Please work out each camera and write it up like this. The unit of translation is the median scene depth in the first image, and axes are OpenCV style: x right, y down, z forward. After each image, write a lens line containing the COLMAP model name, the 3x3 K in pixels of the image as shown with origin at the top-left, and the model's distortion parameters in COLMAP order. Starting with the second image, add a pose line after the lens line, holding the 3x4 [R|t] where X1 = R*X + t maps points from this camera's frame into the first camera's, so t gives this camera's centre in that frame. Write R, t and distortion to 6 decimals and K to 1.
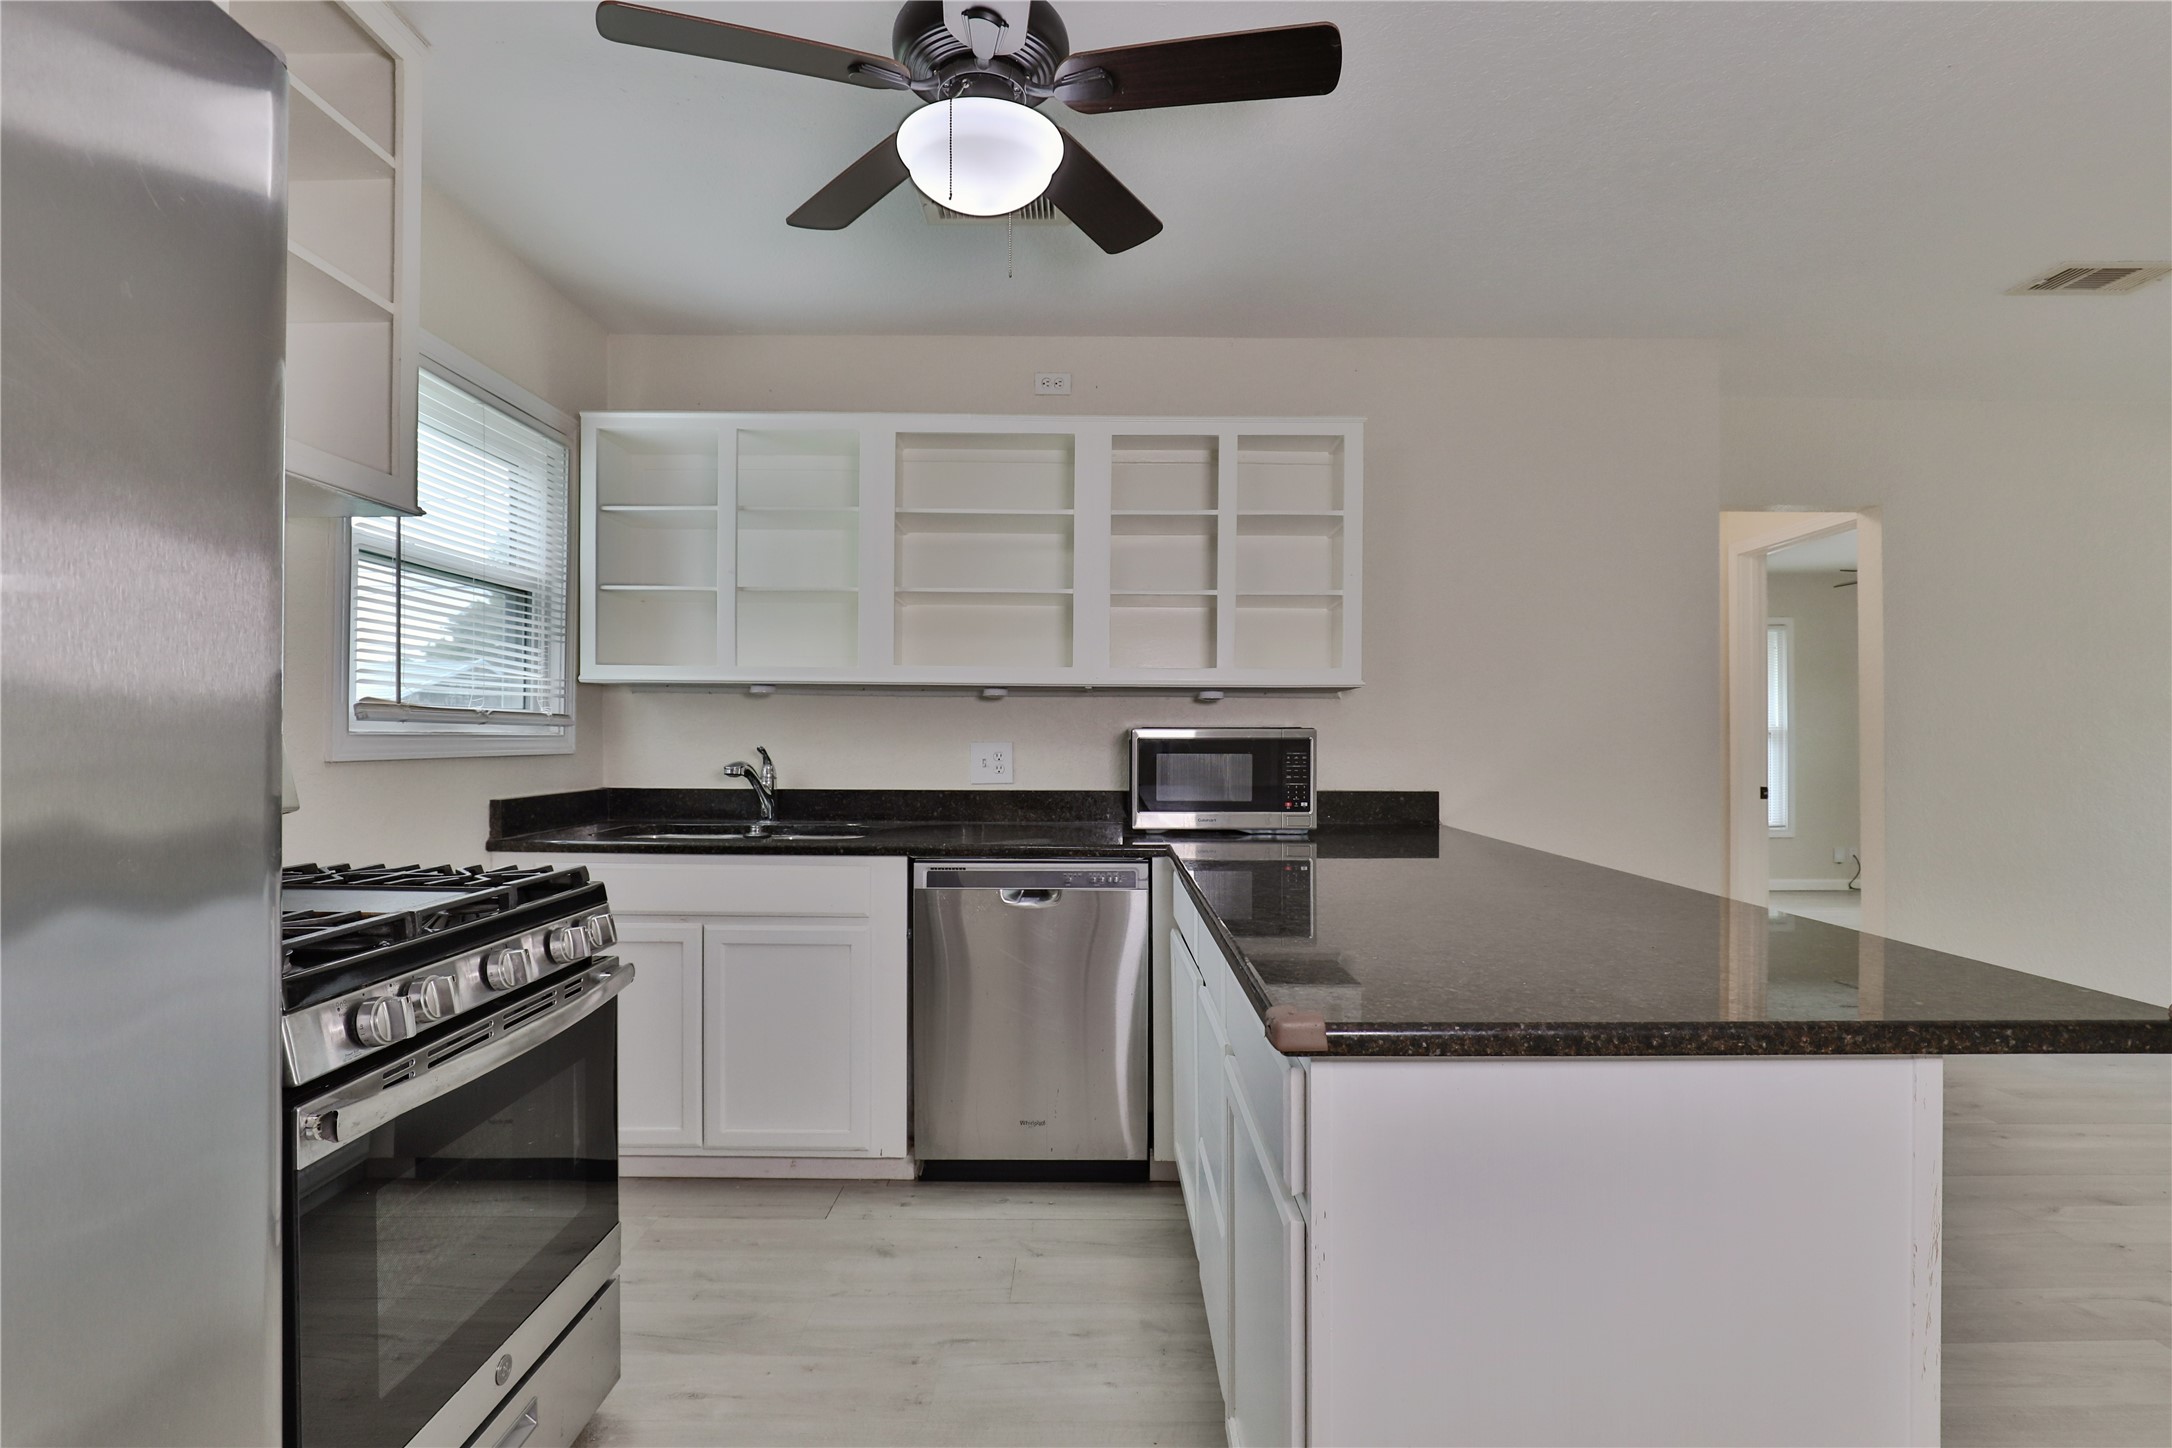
lens RADIAL K [[1051.4, 0, 1081.7], [0, 1051.4, 735.8], [0, 0, 1]] dist [0.003793, 0.000770]
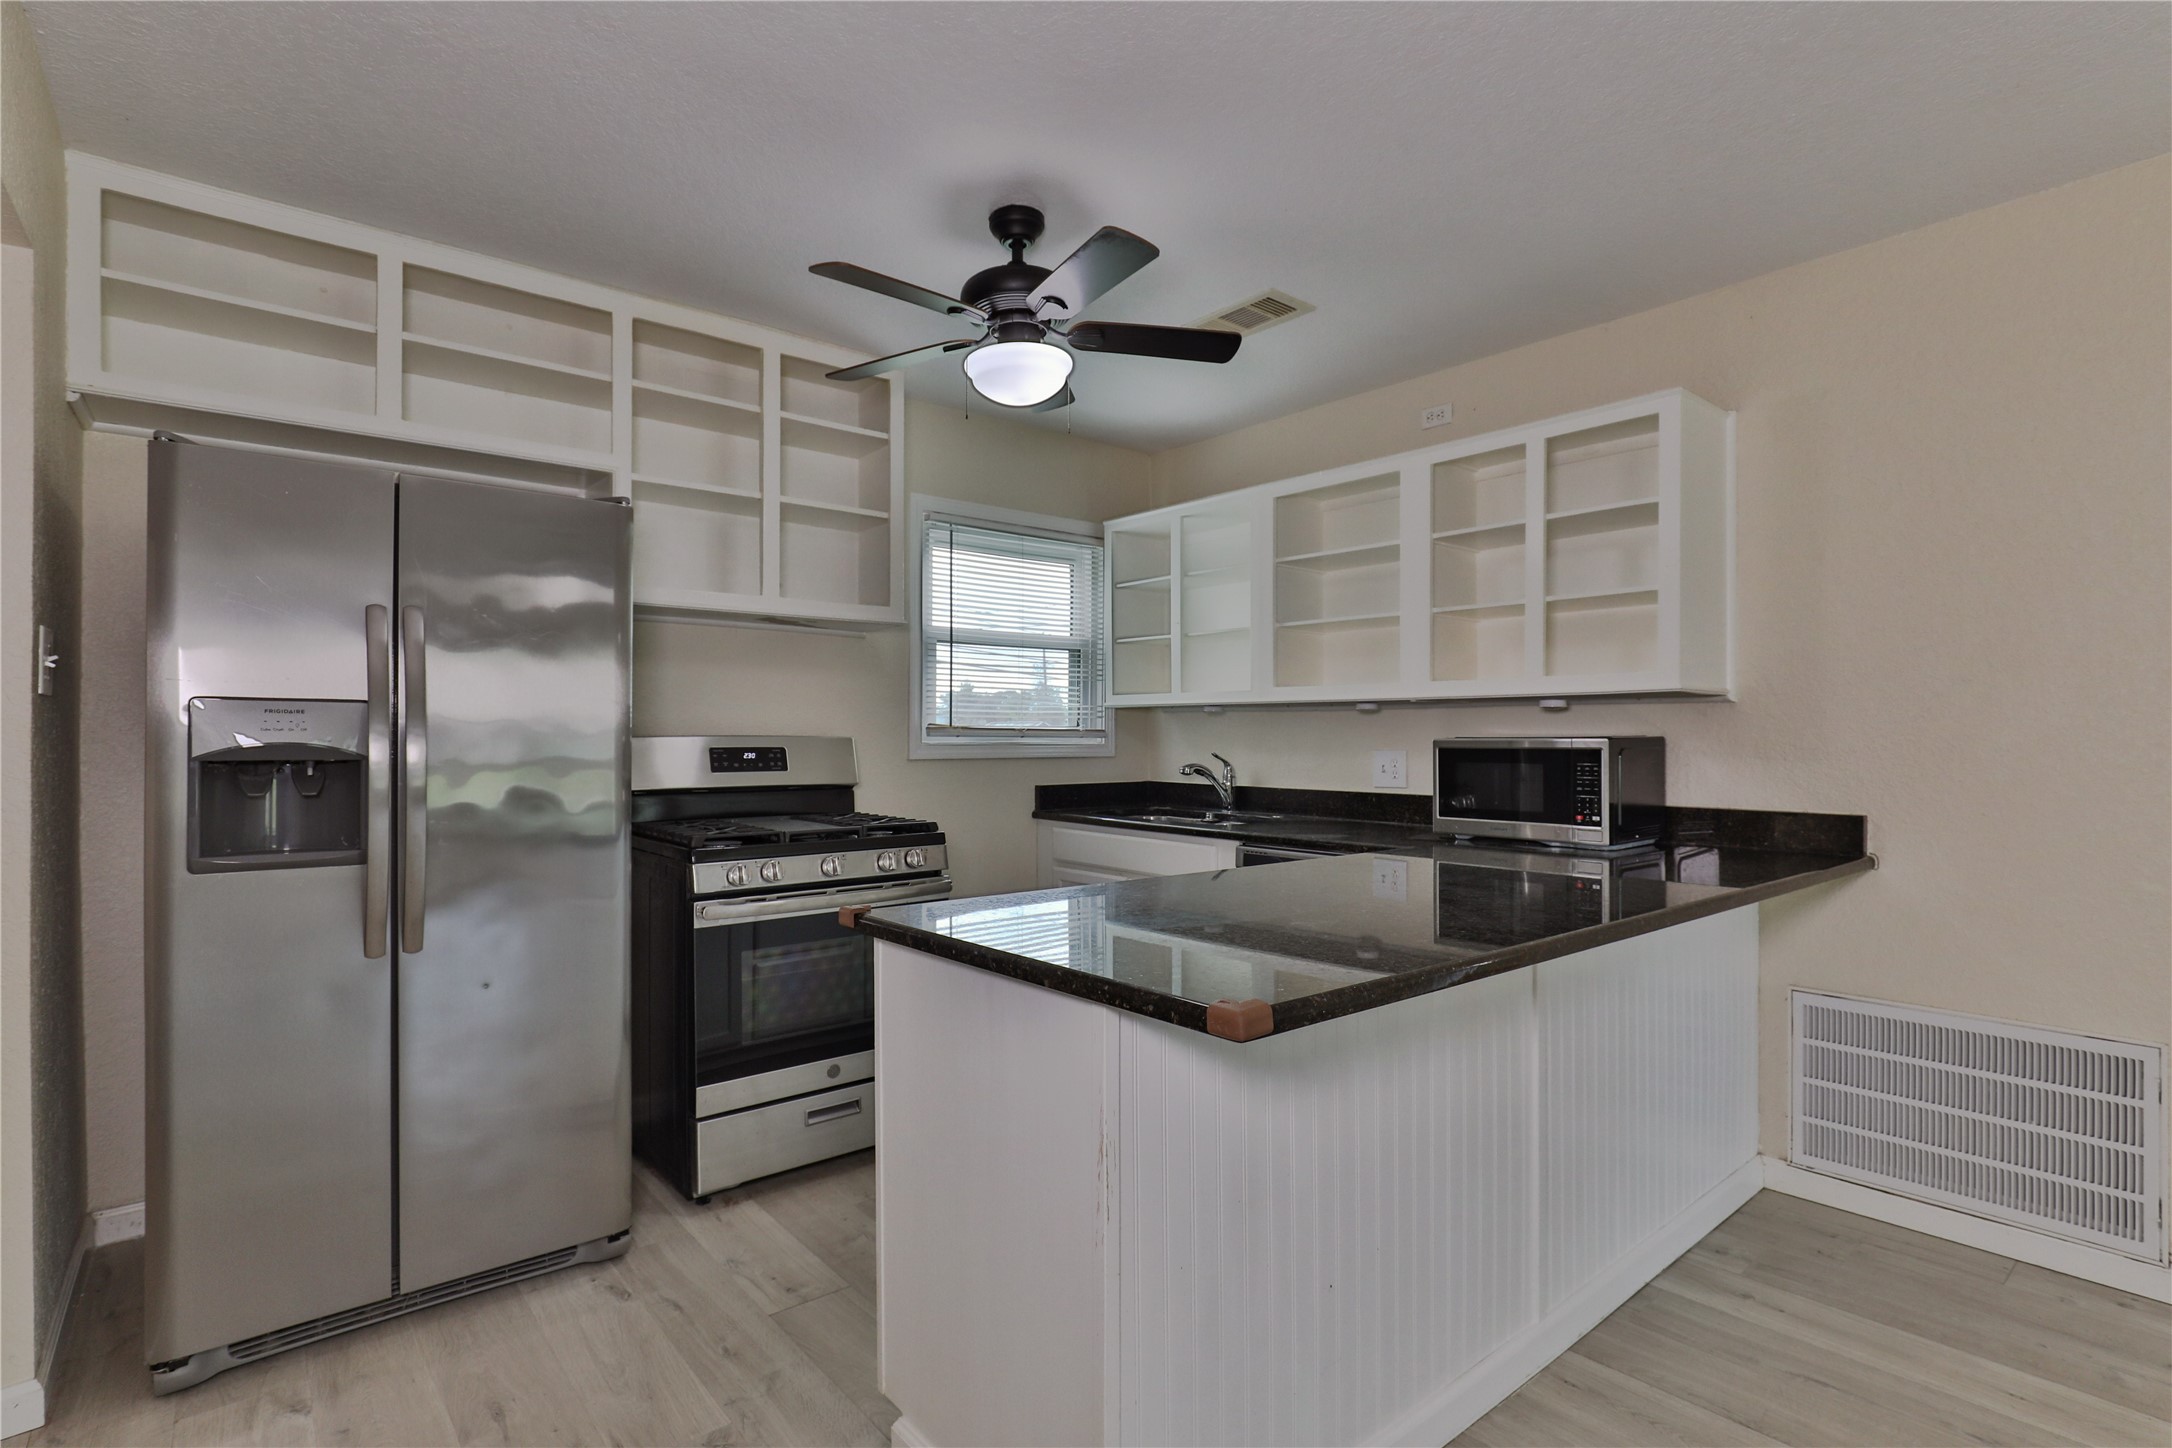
lens RADIAL K [[1051.4, 0, 1079.1], [0, 1051.4, 724.6], [0, 0, 1]] dist [0.003793, 0.000770]
pose [[0.646829, -0.012923, -0.762525, 0.609649], [0.001046, 0.999871, -0.016058, -0.003952], [0.762634, 0.009589, 0.646759, 0.036239]]
